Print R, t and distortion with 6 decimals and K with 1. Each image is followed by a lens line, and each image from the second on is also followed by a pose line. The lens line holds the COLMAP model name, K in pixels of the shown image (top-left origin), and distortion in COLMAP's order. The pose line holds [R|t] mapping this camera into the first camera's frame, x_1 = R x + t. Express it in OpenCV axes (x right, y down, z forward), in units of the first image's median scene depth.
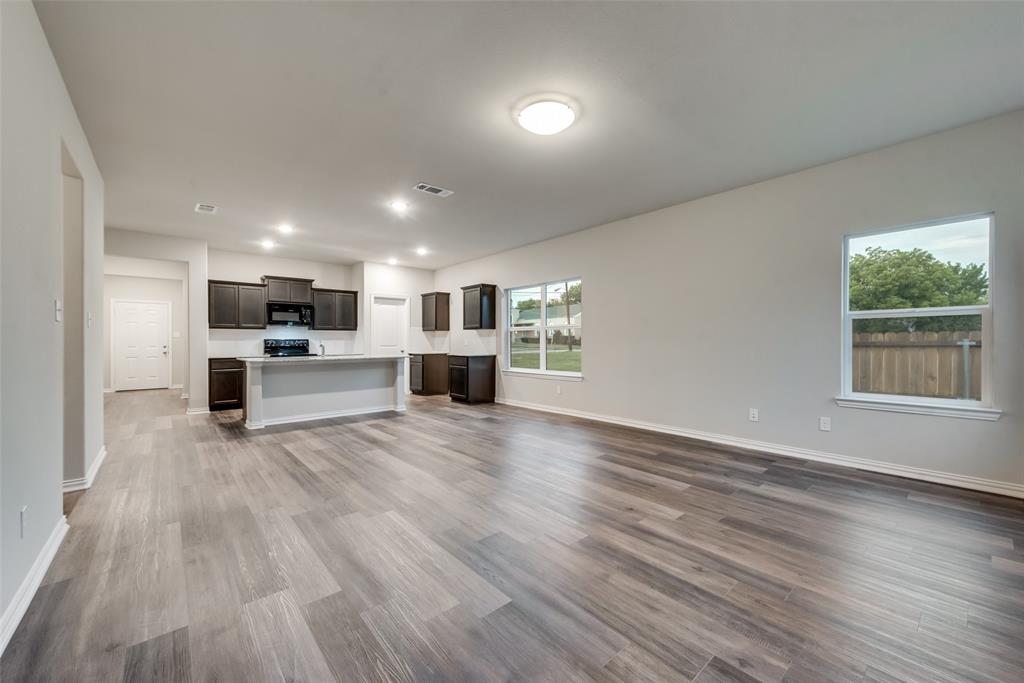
lens RADIAL K [[400.8, 0, 512.1], [0, 400.8, 337.6], [0, 0, 1]] dist [0.008128, -0.000657]
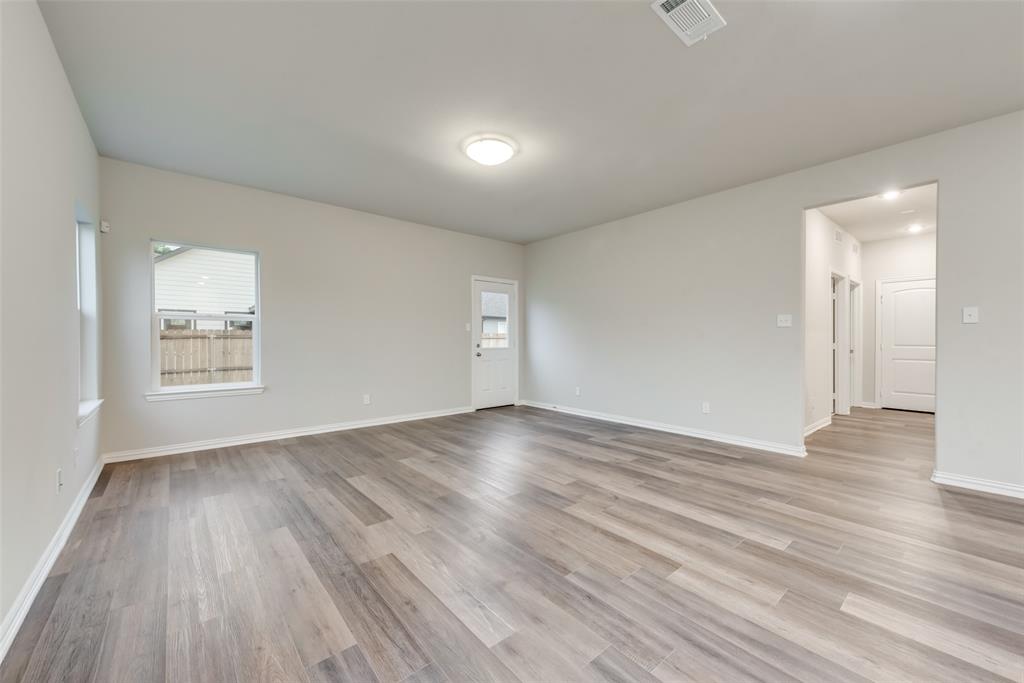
lens RADIAL K [[400.8, 0, 510.8], [0, 400.8, 343.2], [0, 0, 1]] dist [0.008128, -0.000657]
pose [[-0.999940, 0.000539, 0.010974, 0.004330], [0.000545, 1.000000, 0.000558, 0.007875], [-0.010973, 0.000564, -0.999940, 0.828122]]
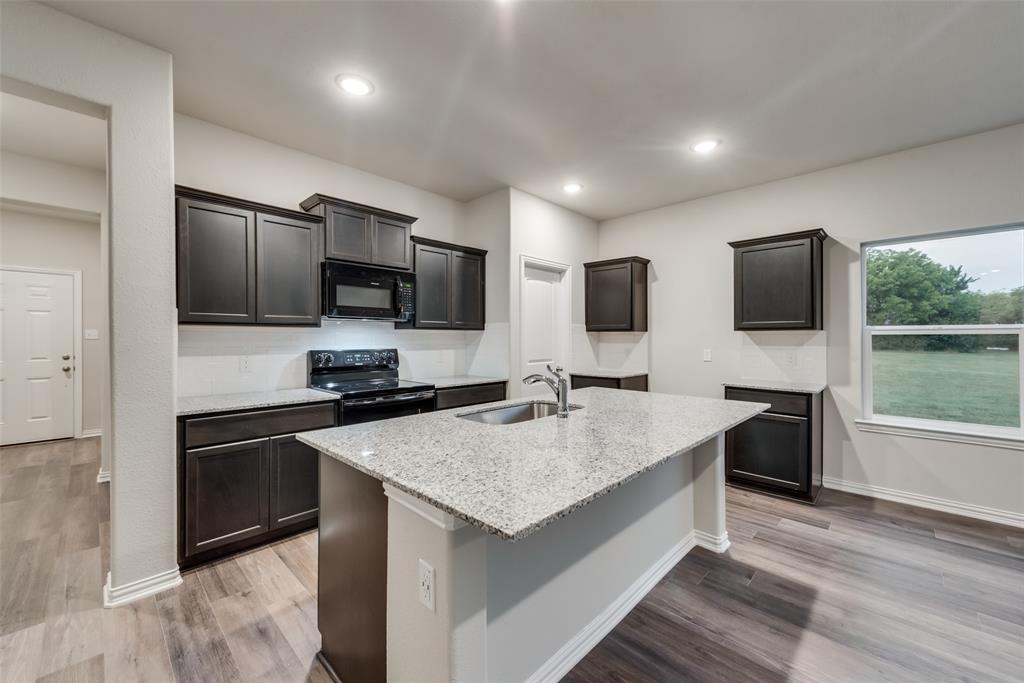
lens RADIAL K [[400.8, 0, 509.6], [0, 400.8, 333.6], [0, 0, 1]] dist [0.008128, -0.000657]
pose [[0.995803, 0.005968, 0.091327, -0.434305], [-0.005856, 0.999982, -0.001497, -0.014091], [-0.091334, 0.000956, 0.995820, 0.546433]]
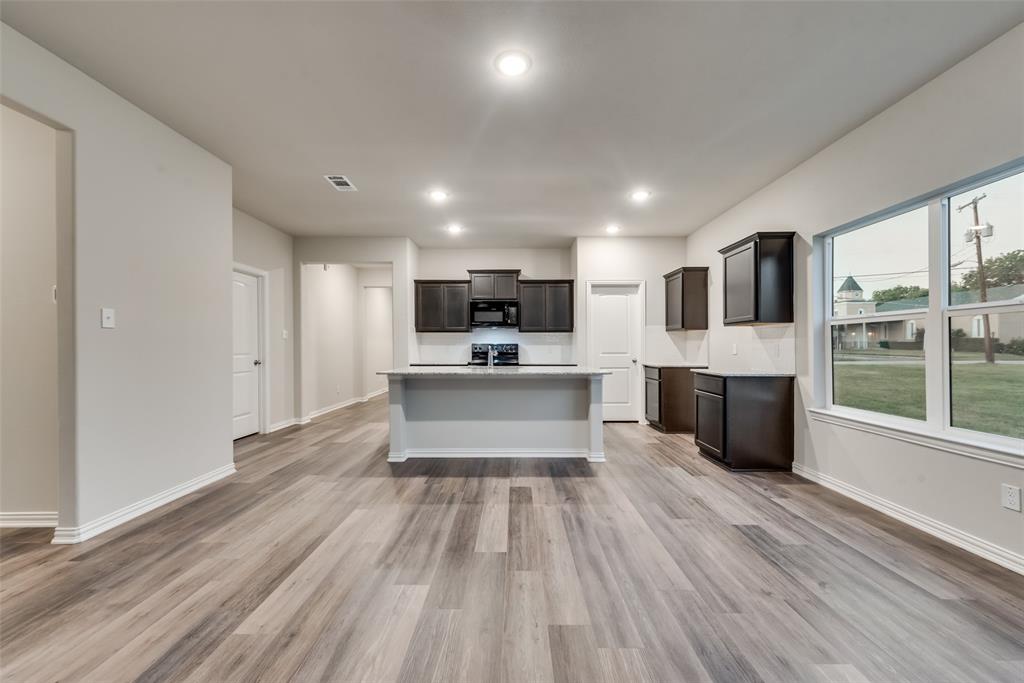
lens RADIAL K [[400.8, 0, 513.6], [0, 400.8, 342.7], [0, 0, 1]] dist [0.008128, -0.000657]
pose [[0.754589, -0.003014, -0.656191, 0.022126], [0.003717, 0.999993, -0.000319, 0.001977], [0.656187, -0.002198, 0.754595, 0.392686]]
